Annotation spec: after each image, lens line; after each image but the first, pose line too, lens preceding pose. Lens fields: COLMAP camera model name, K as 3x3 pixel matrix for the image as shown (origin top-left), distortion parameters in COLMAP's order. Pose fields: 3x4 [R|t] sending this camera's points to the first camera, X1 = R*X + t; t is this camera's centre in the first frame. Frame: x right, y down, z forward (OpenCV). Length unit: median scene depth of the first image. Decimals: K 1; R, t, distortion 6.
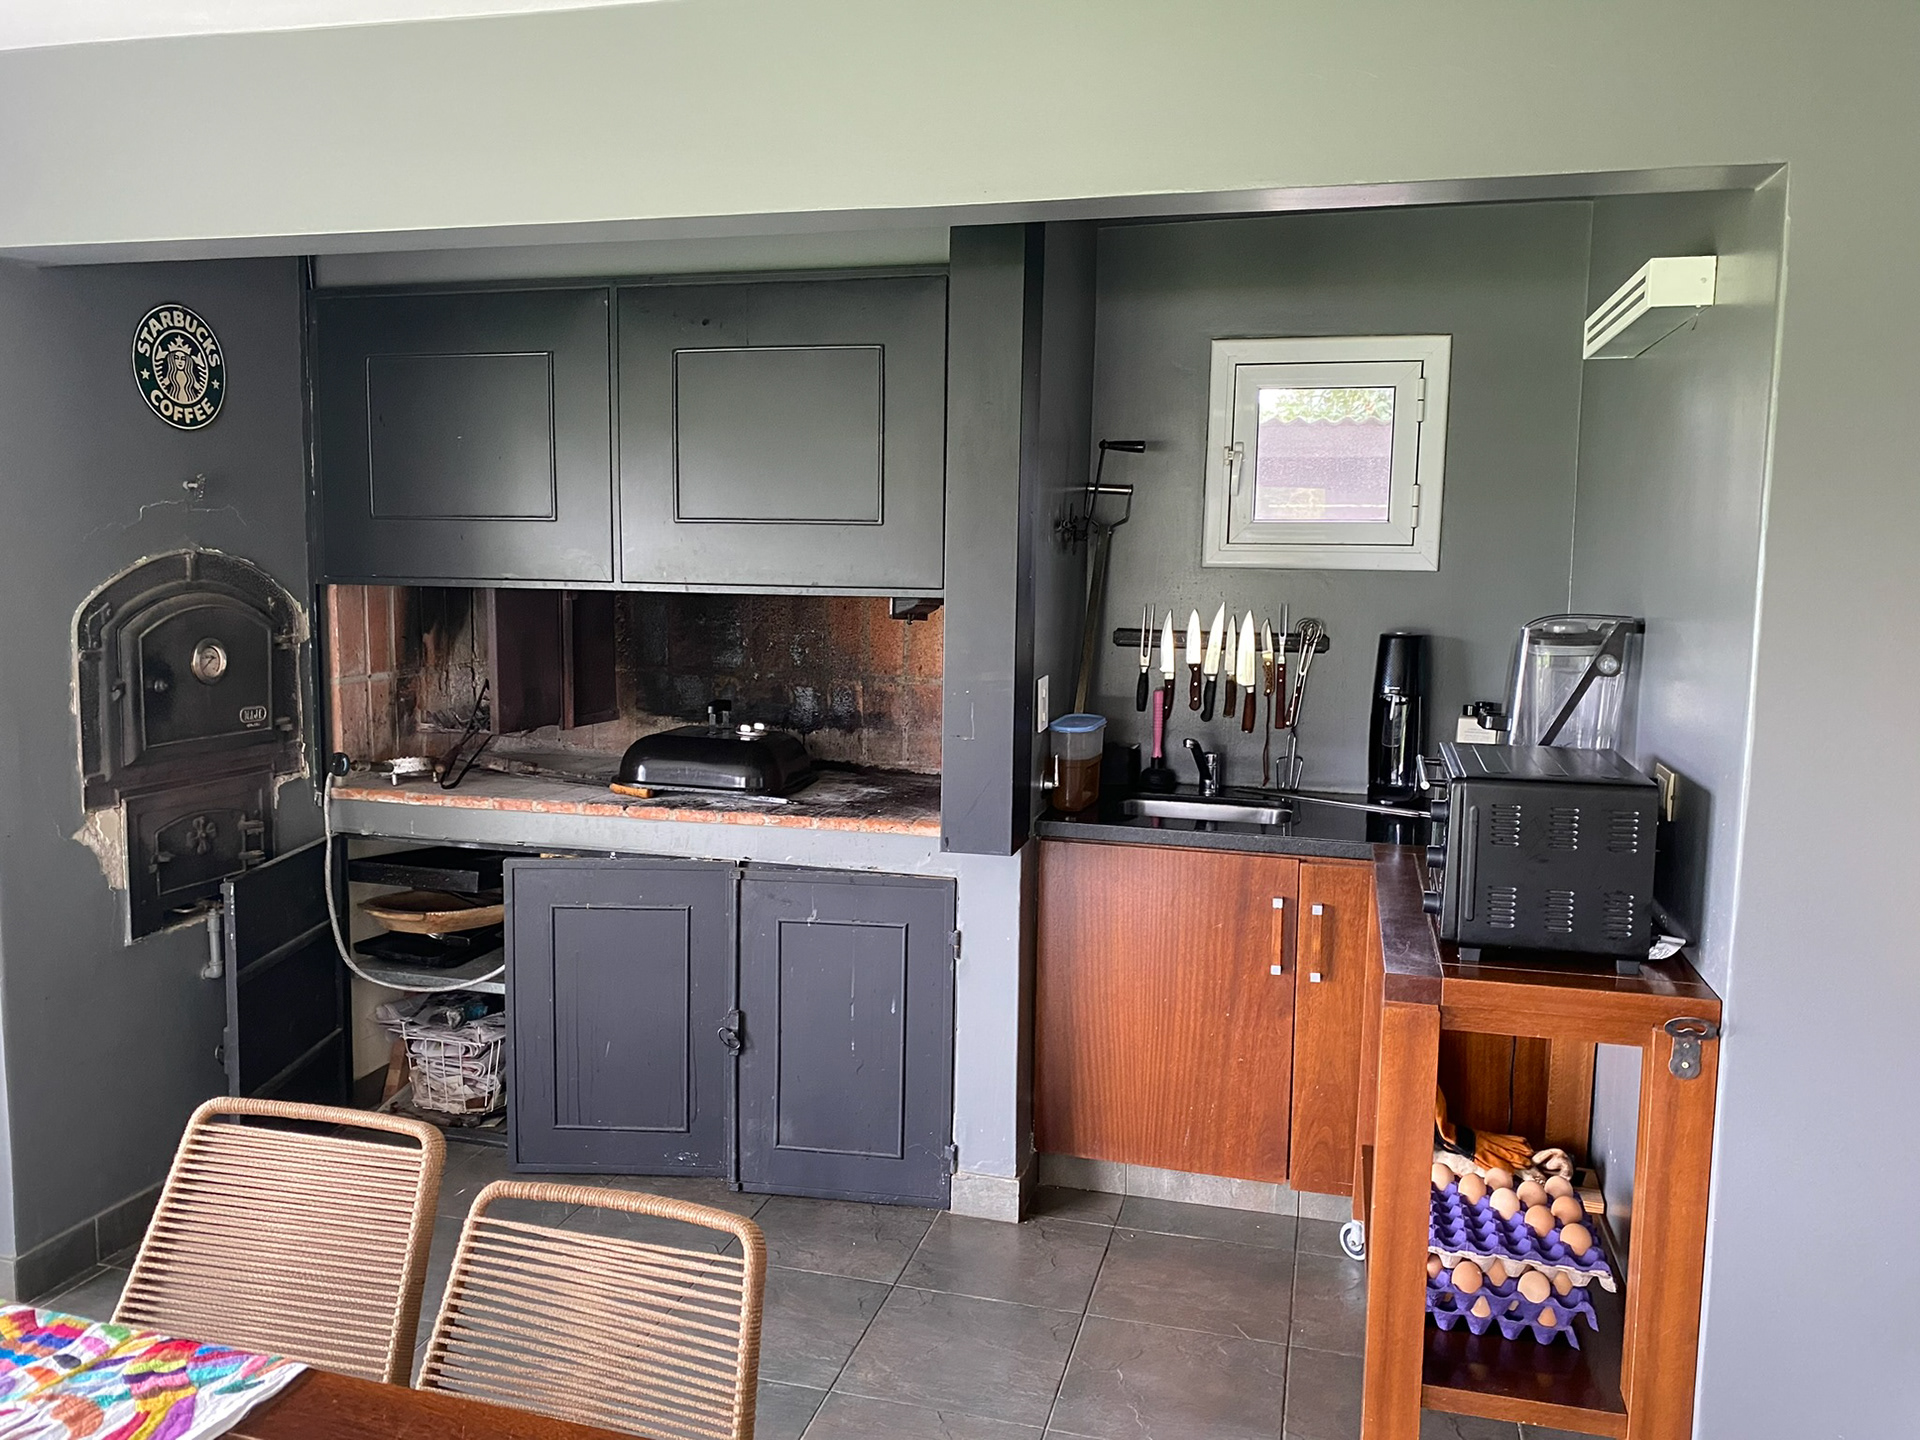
lens RADIAL K [[1428.1, 0, 958.2], [0, 1428.1, 726.0], [0, 0, 1]] dist [0.028098, -0.001287]
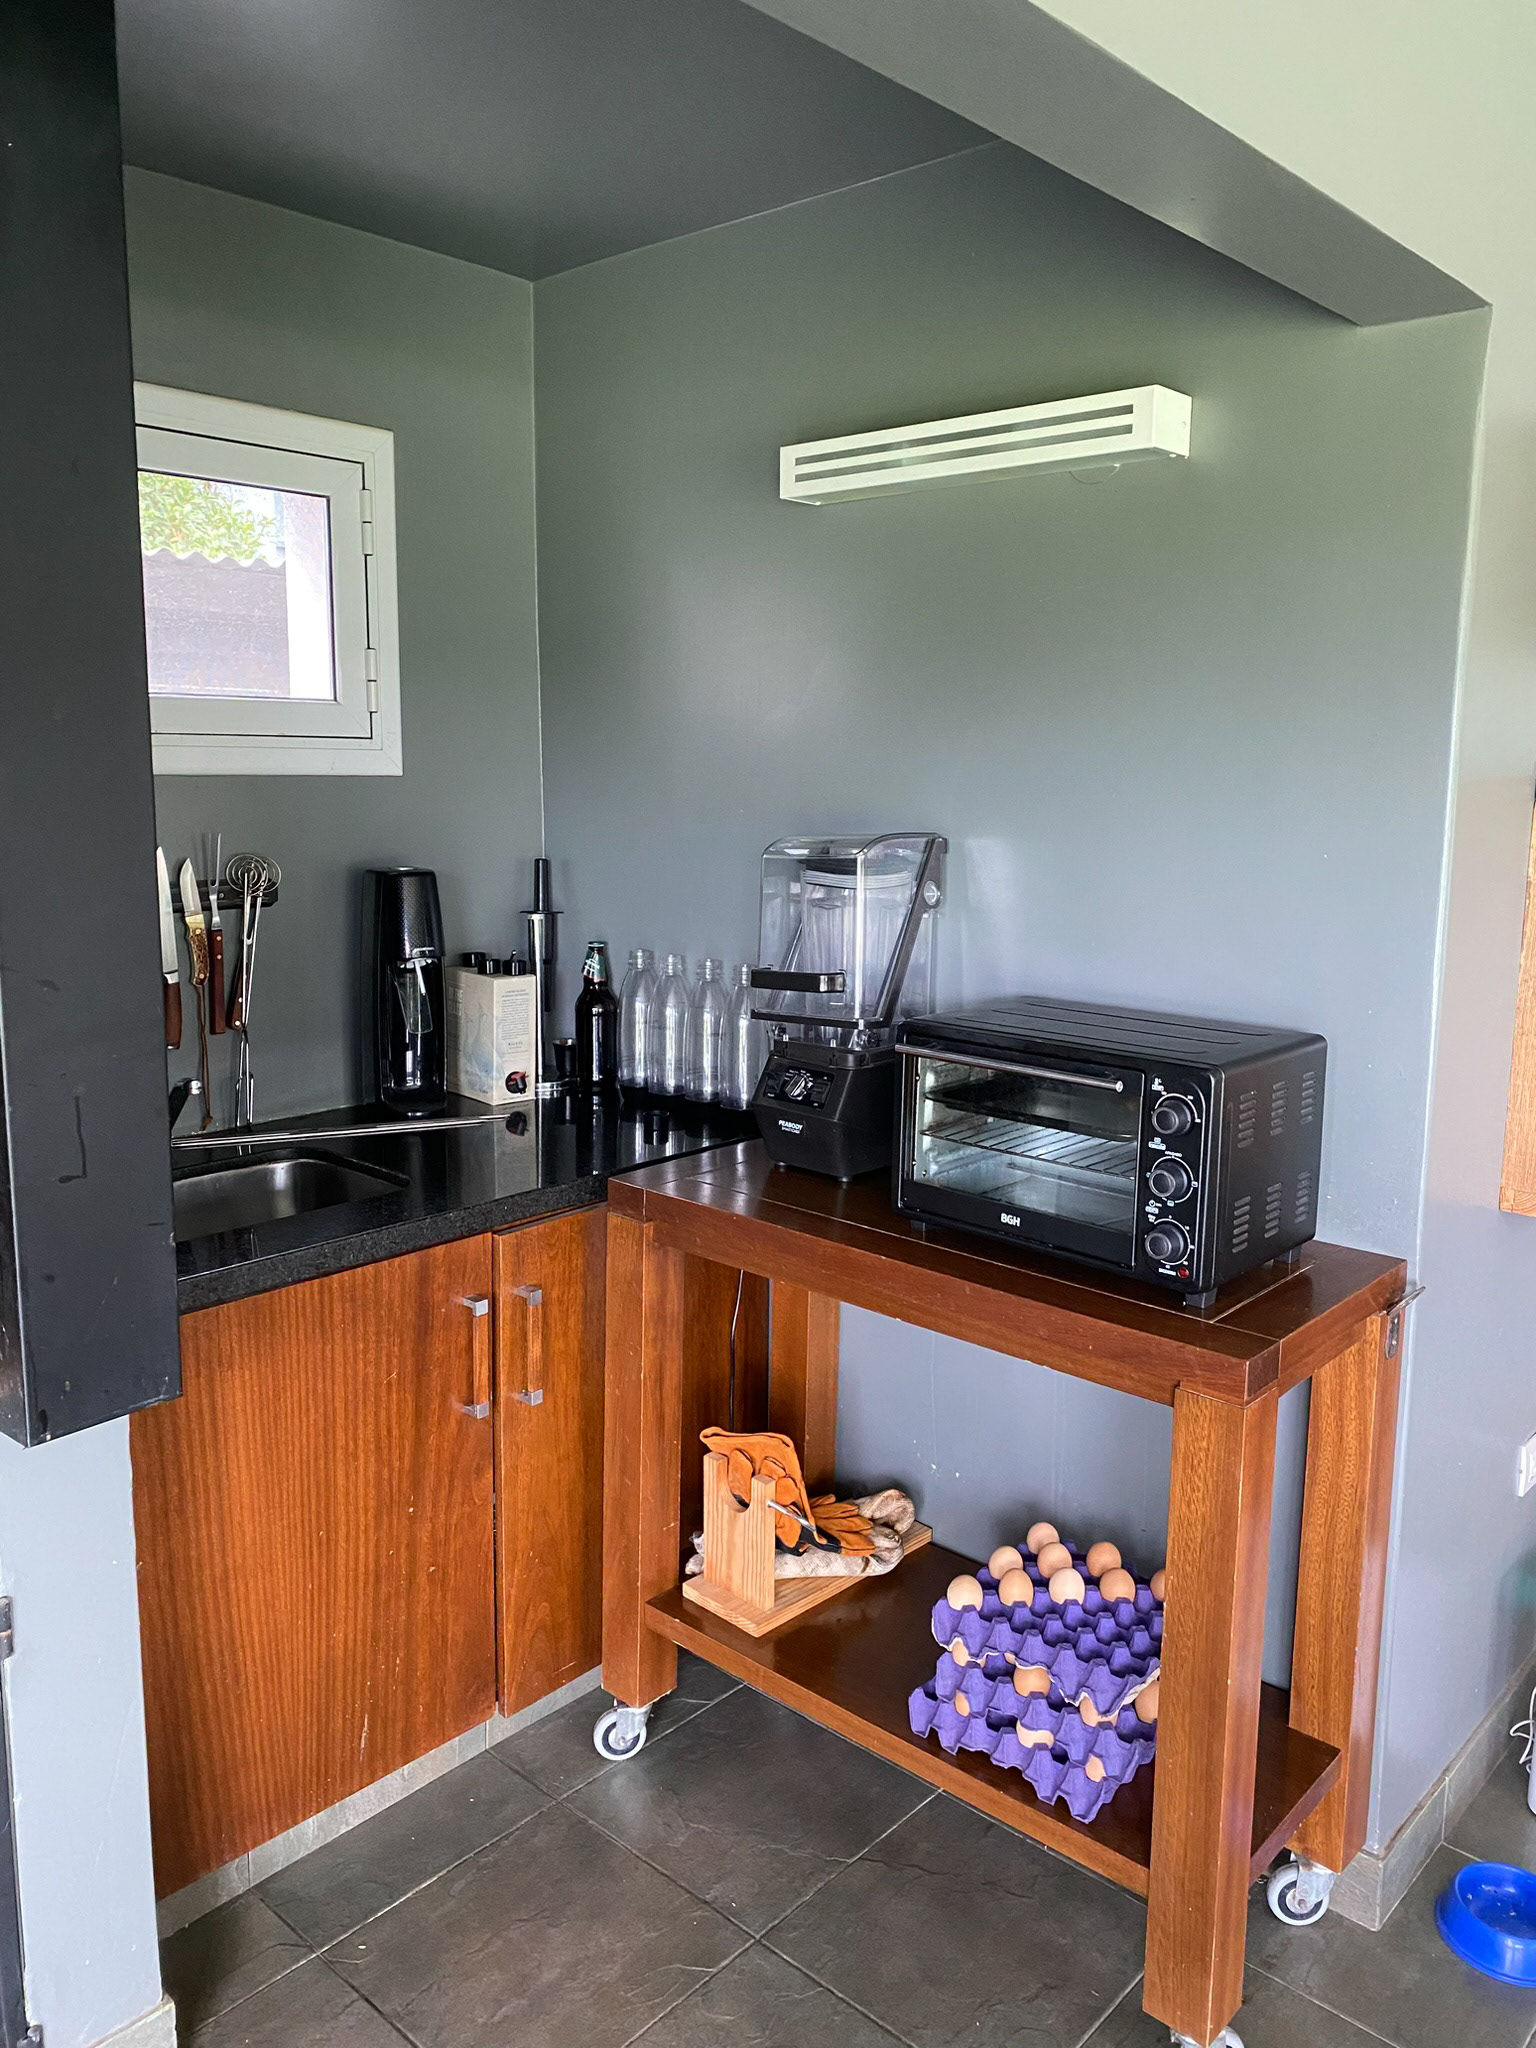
lens RADIAL K [[1523.3, 0, 768.0], [0, 1523.3, 1024.0], [0, 0, 1]] dist [0.028098, -0.001287]
pose [[0.455078, -0.157095, 0.876485, -0.283303], [0.102539, 0.987012, 0.123666, -0.069092], [-0.884528, 0.033596, 0.465276, 0.549363]]
